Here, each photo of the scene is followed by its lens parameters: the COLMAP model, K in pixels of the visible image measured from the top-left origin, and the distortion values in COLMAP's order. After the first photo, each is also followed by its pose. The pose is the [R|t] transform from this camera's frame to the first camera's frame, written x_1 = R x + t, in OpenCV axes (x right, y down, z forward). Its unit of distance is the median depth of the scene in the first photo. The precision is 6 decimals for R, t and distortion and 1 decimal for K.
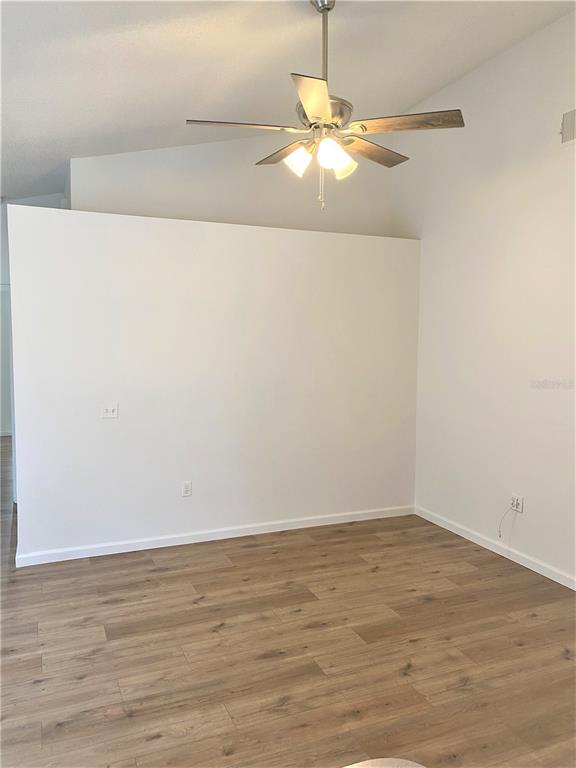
lens RADIAL K [[586.5, 0, 287.5], [0, 586.5, 378.9], [0, 0, 1]] dist [0.027081, -0.022903]
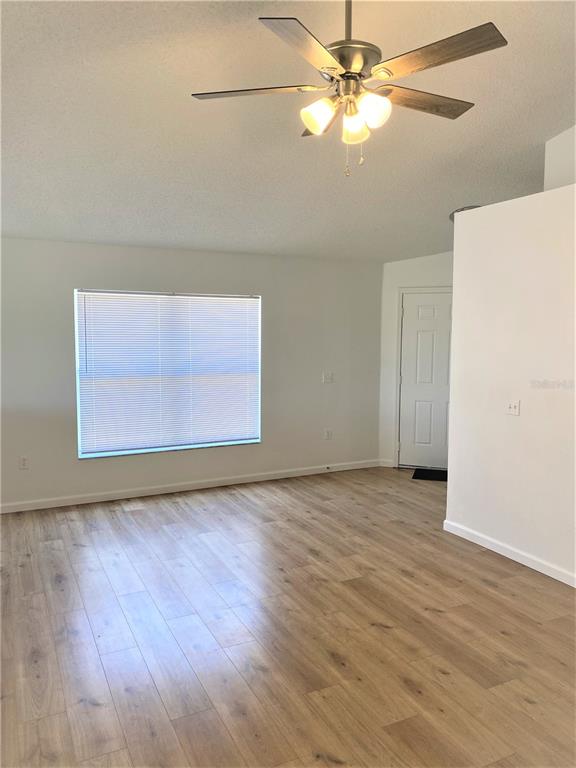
lens RADIAL K [[586.5, 0, 294.0], [0, 586.5, 382.6], [0, 0, 1]] dist [0.027081, -0.022903]
pose [[0.062072, 0.080219, -0.994843, 0.767310], [-0.075216, 0.994306, 0.075483, -0.037224], [0.995233, 0.070143, 0.067753, 0.724970]]
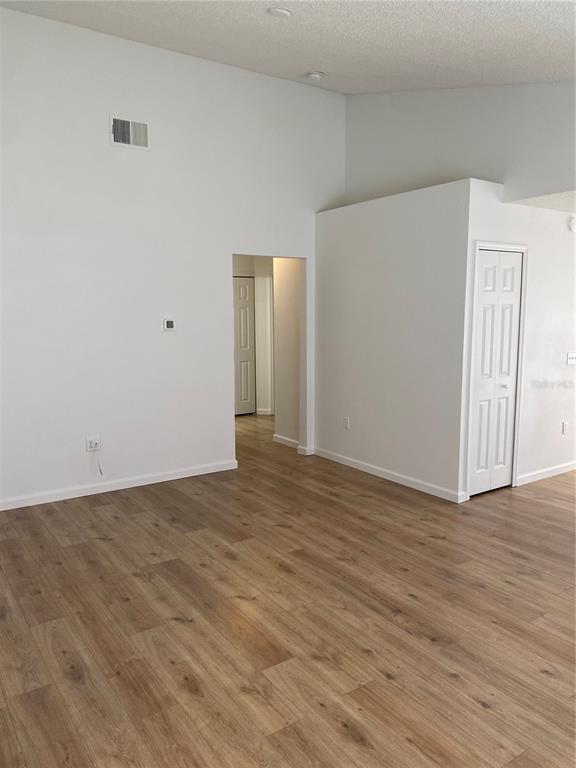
lens RADIAL K [[586.5, 0, 282.0], [0, 586.5, 384.7], [0, 0, 1]] dist [0.027081, -0.022903]
pose [[-0.189968, -0.135732, 0.972363, -0.971686], [0.075125, 0.985484, 0.152241, -0.063415], [-0.978912, 0.101969, -0.177013, 1.024052]]
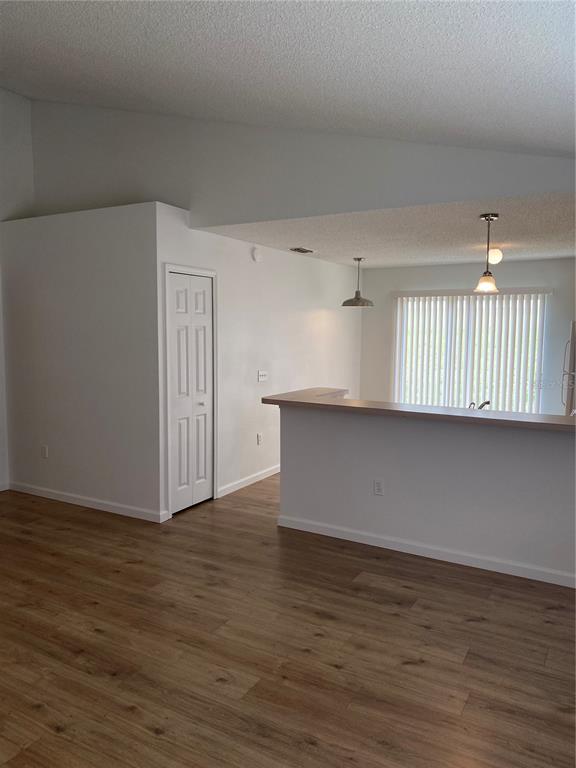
lens RADIAL K [[586.5, 0, 286.8], [0, 586.5, 384.4], [0, 0, 1]] dist [0.027081, -0.022903]
pose [[-0.602784, -0.091415, 0.792650, -0.988100], [0.045081, 0.987927, 0.148218, -0.060844], [-0.796630, 0.125077, -0.591386, 0.943843]]
